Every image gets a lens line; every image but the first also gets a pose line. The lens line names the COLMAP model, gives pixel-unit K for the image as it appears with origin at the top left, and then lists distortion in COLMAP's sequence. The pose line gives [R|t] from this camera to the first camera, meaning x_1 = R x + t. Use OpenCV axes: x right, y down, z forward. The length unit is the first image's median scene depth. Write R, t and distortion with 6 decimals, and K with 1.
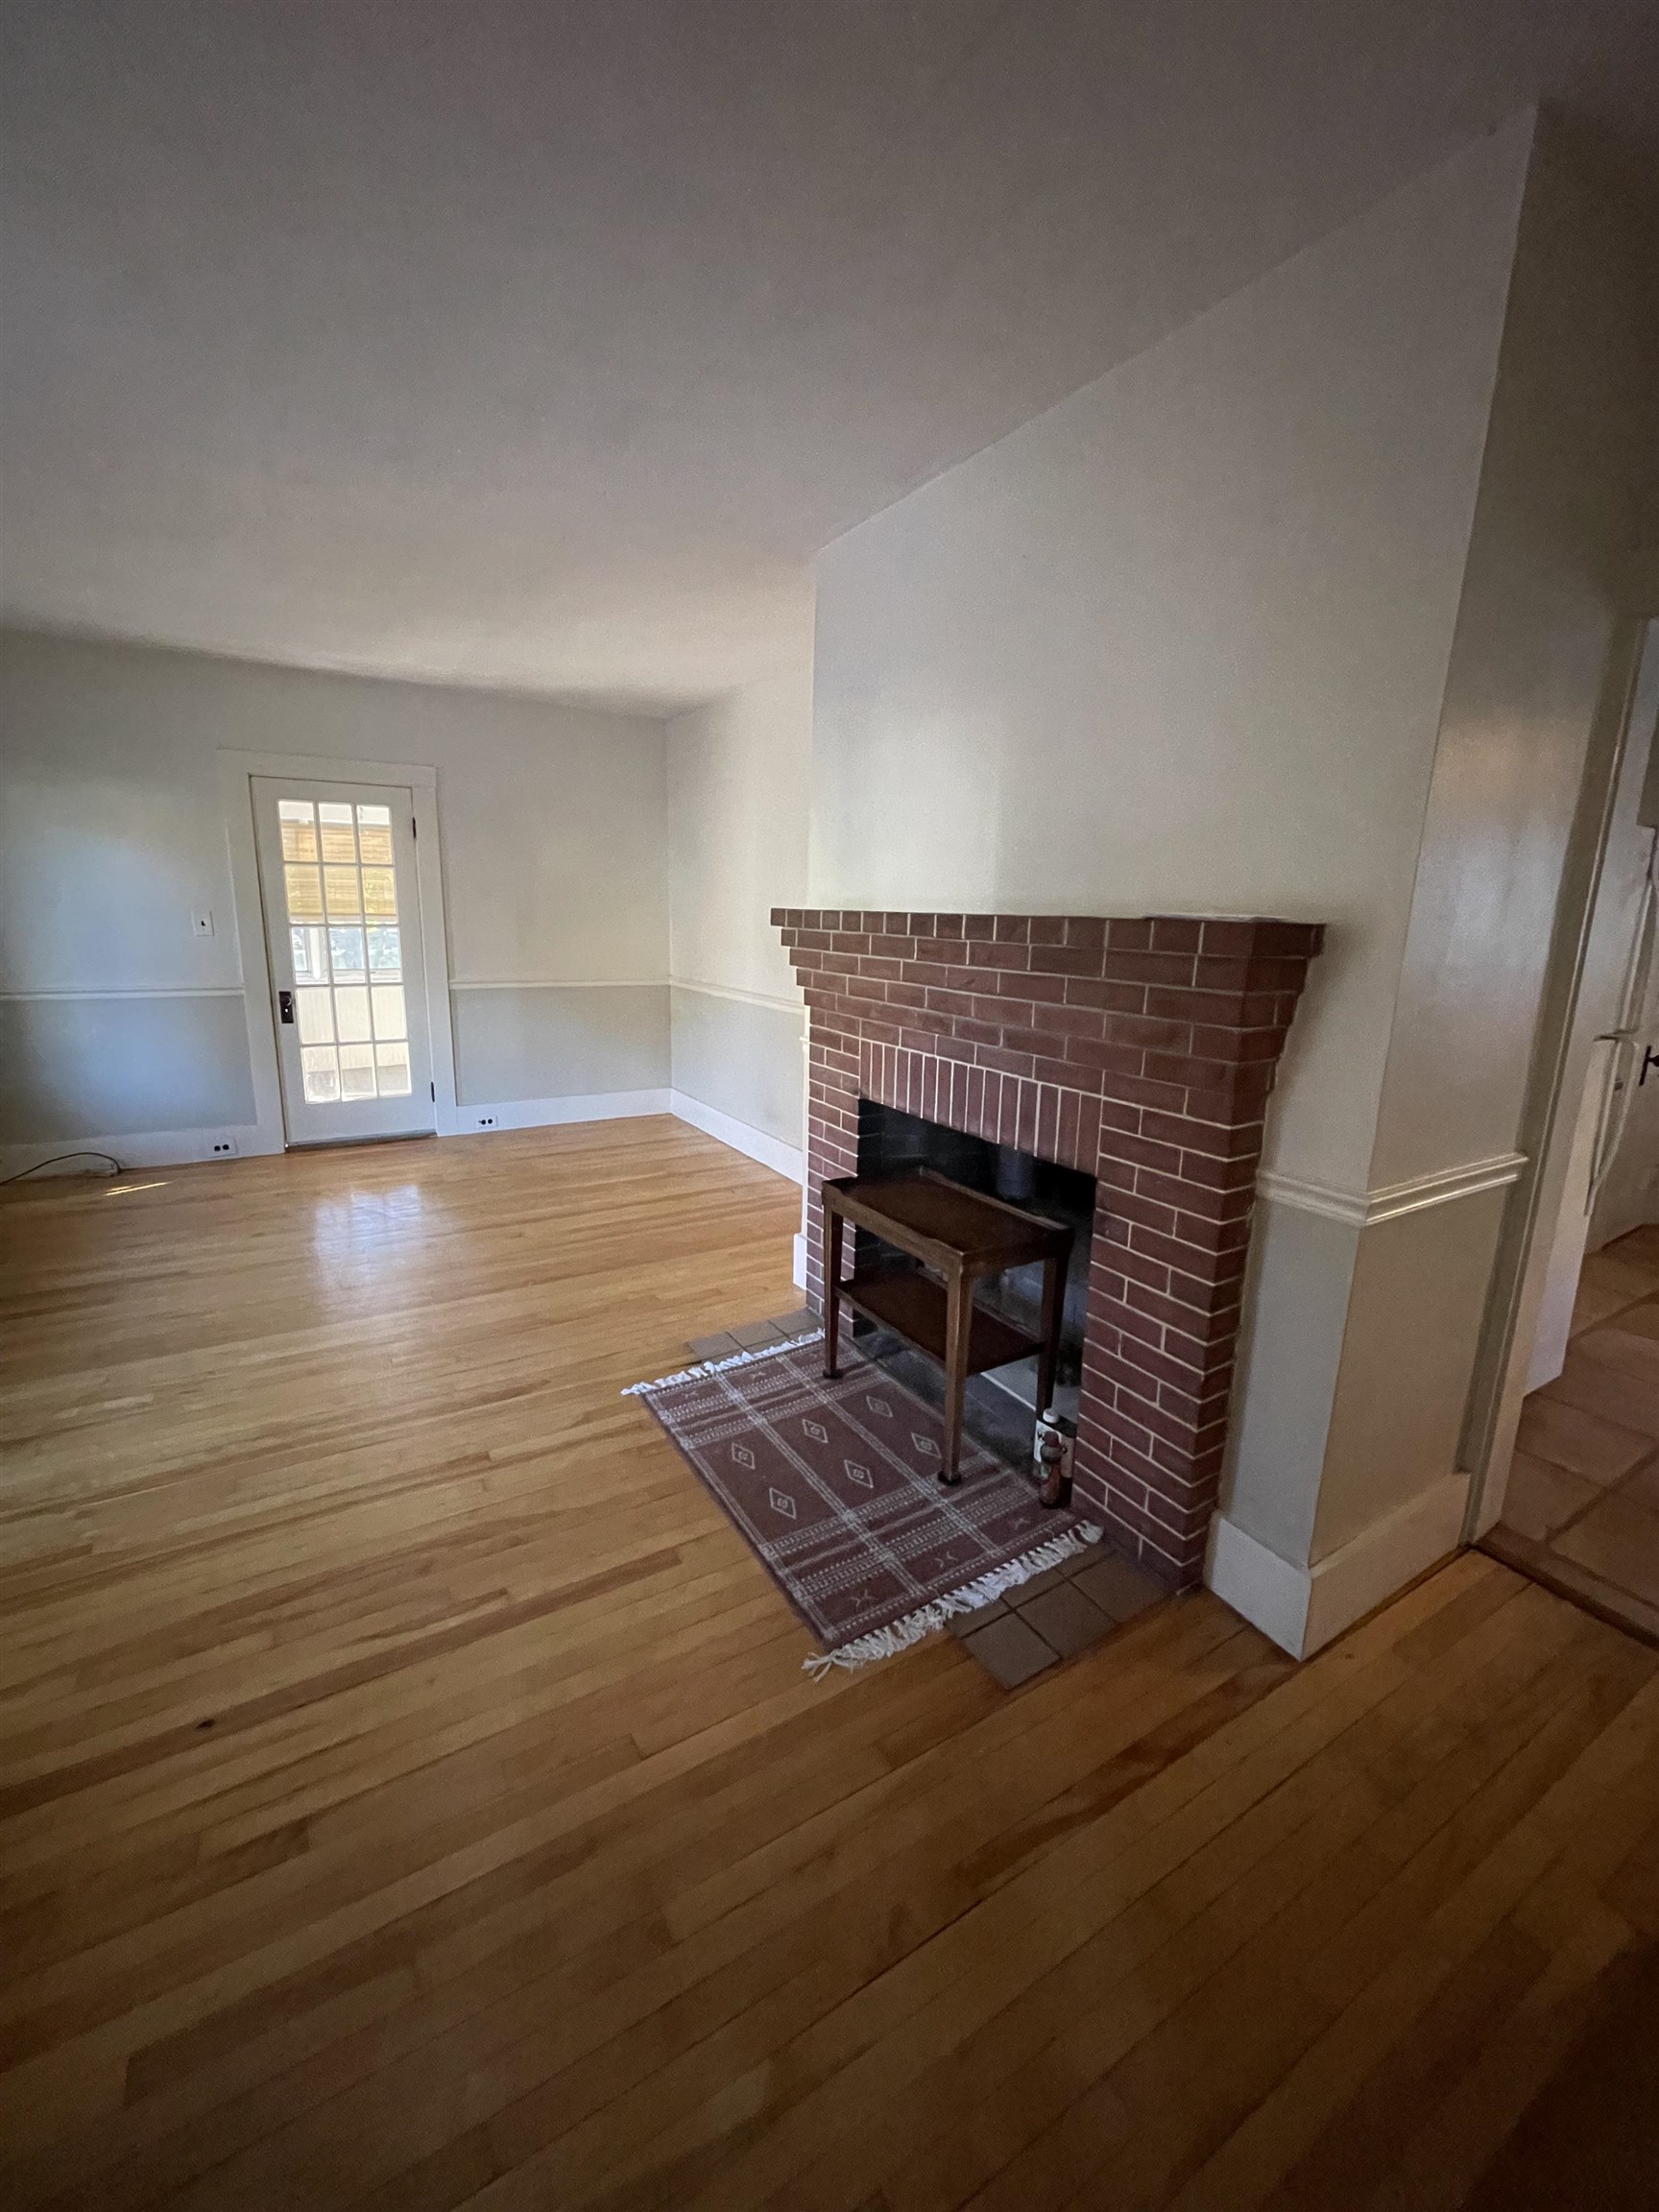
lens RADIAL K [[894.6, 0, 818.4], [0, 894.6, 1087.9], [0, 0, 1]] dist [-0.007731, 0.001769]
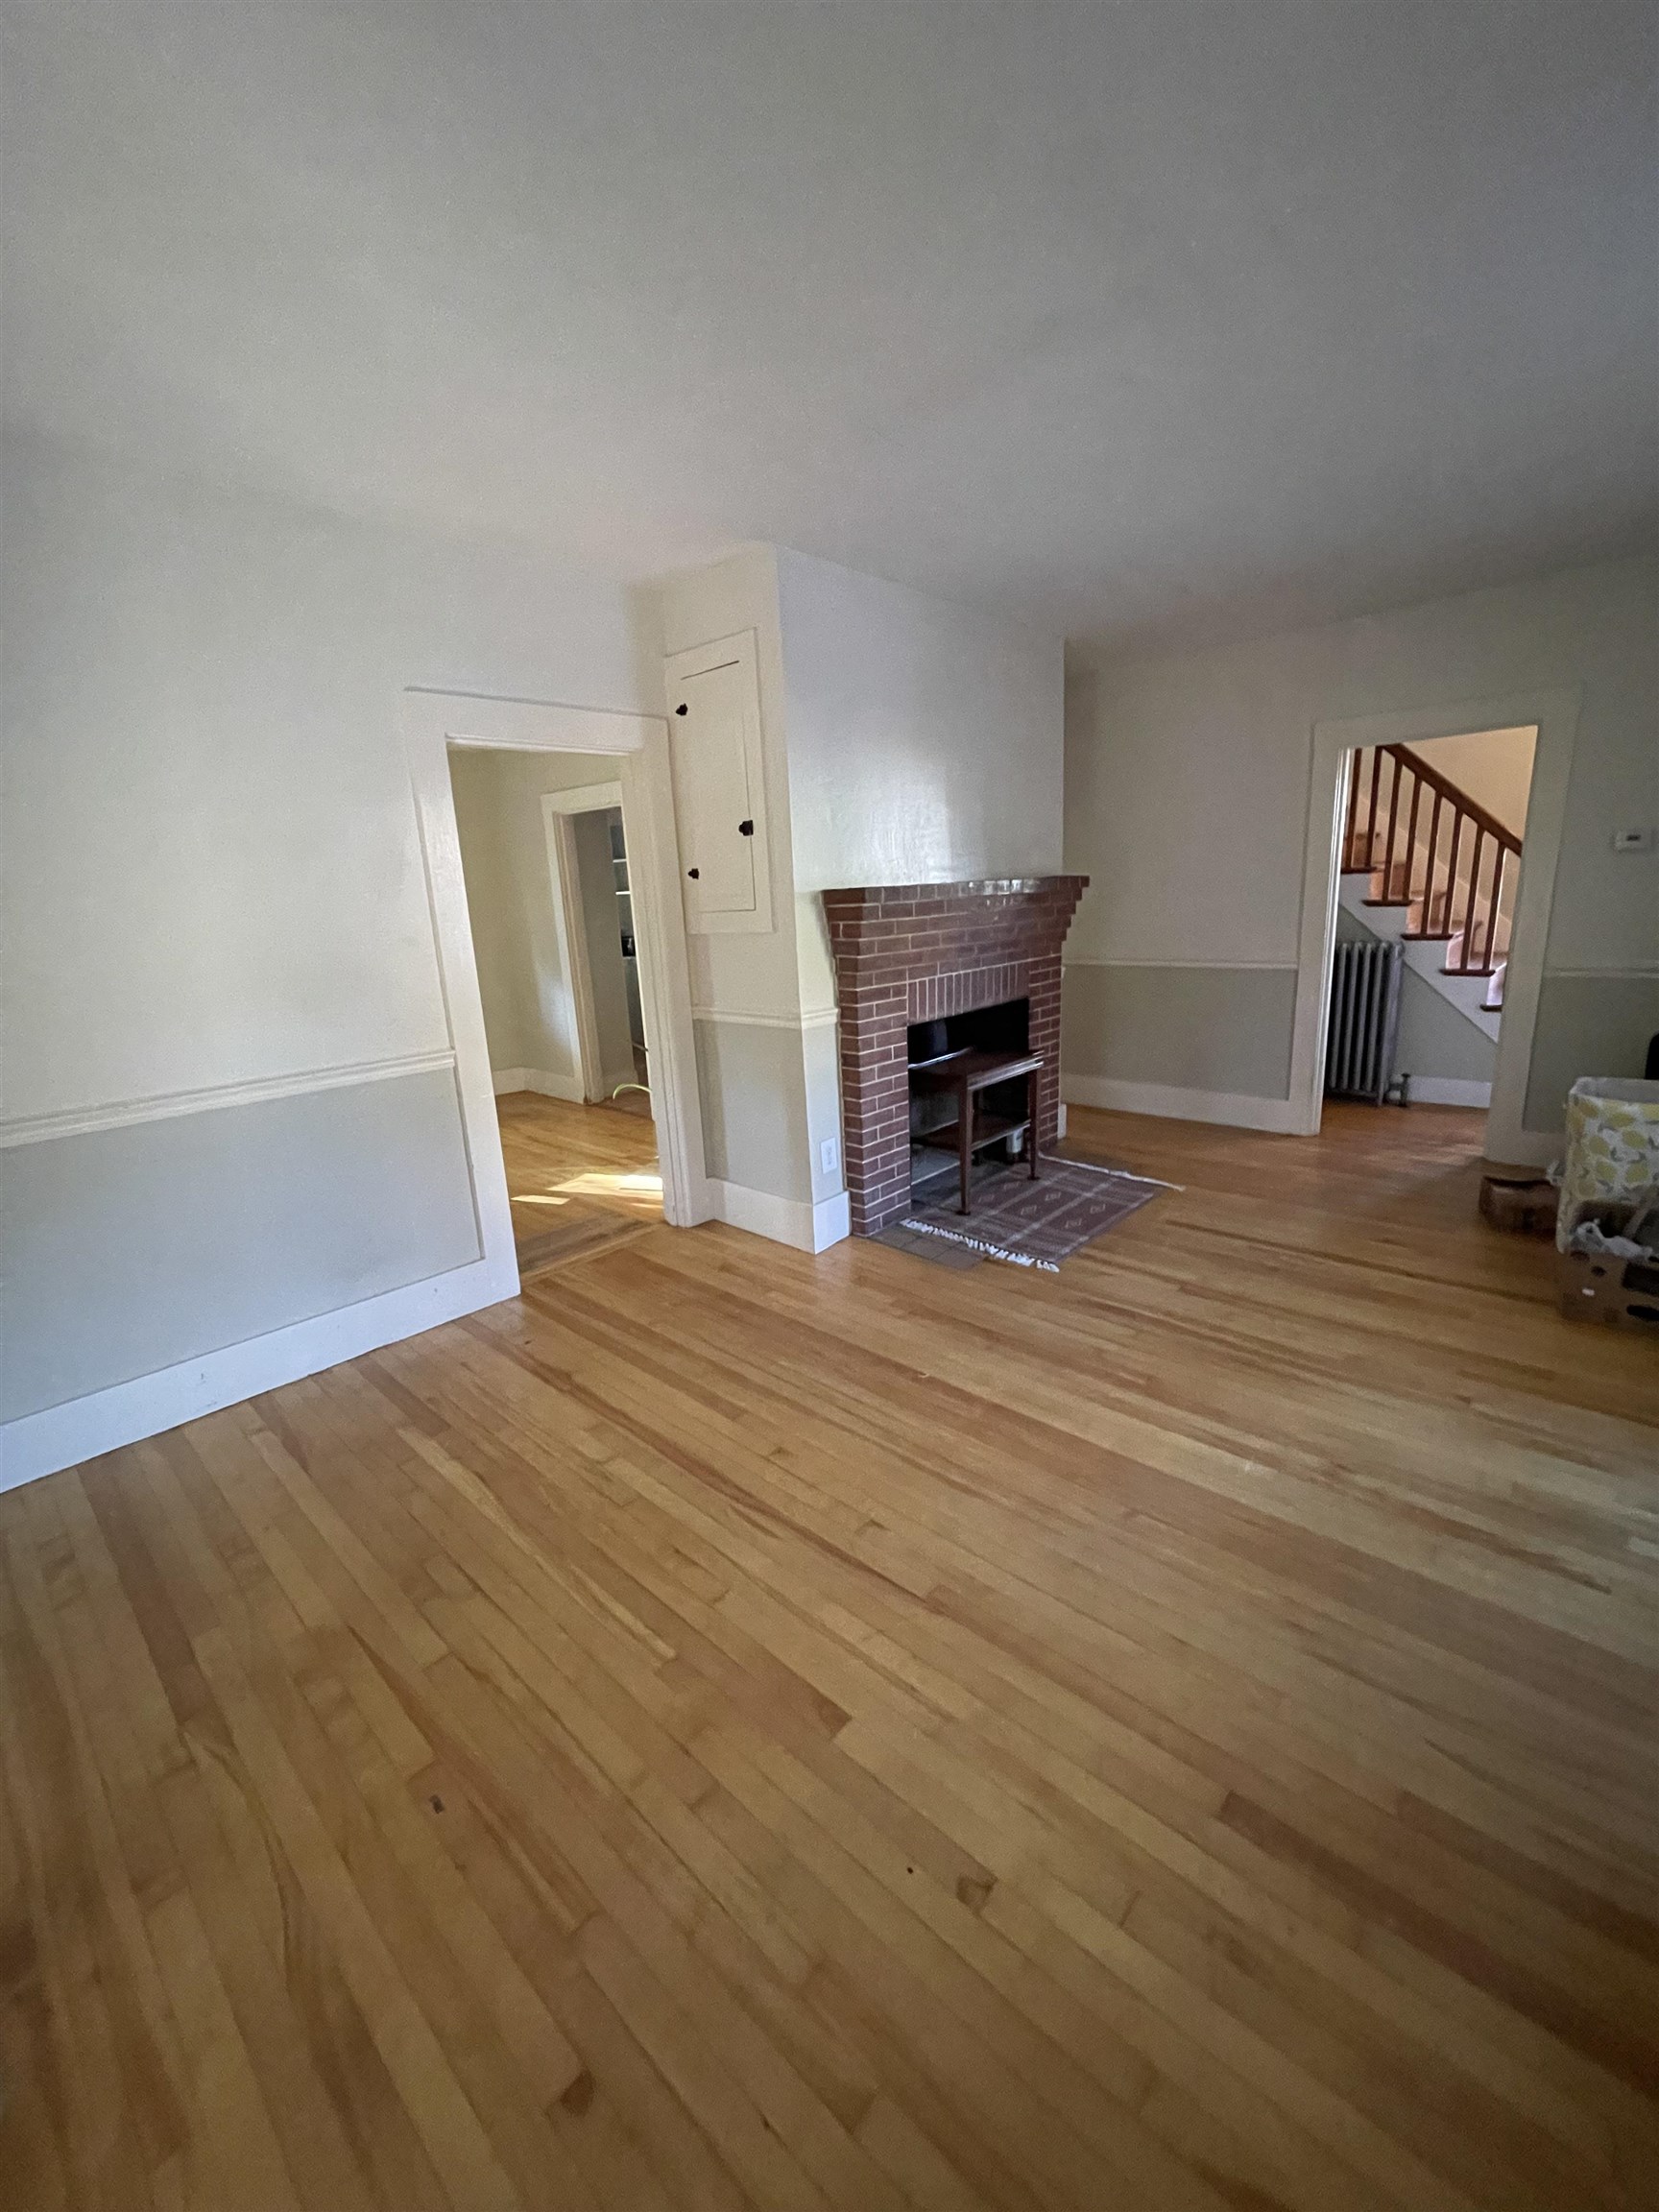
lens RADIAL K [[894.6, 0, 816.1], [0, 894.6, 1111.8], [0, 0, 1]] dist [-0.007731, 0.001769]
pose [[-0.273858, -0.242587, 0.930674, -1.249945], [0.235139, 0.921414, 0.309365, -0.333924], [-0.932583, 0.303560, -0.195295, 1.505553]]
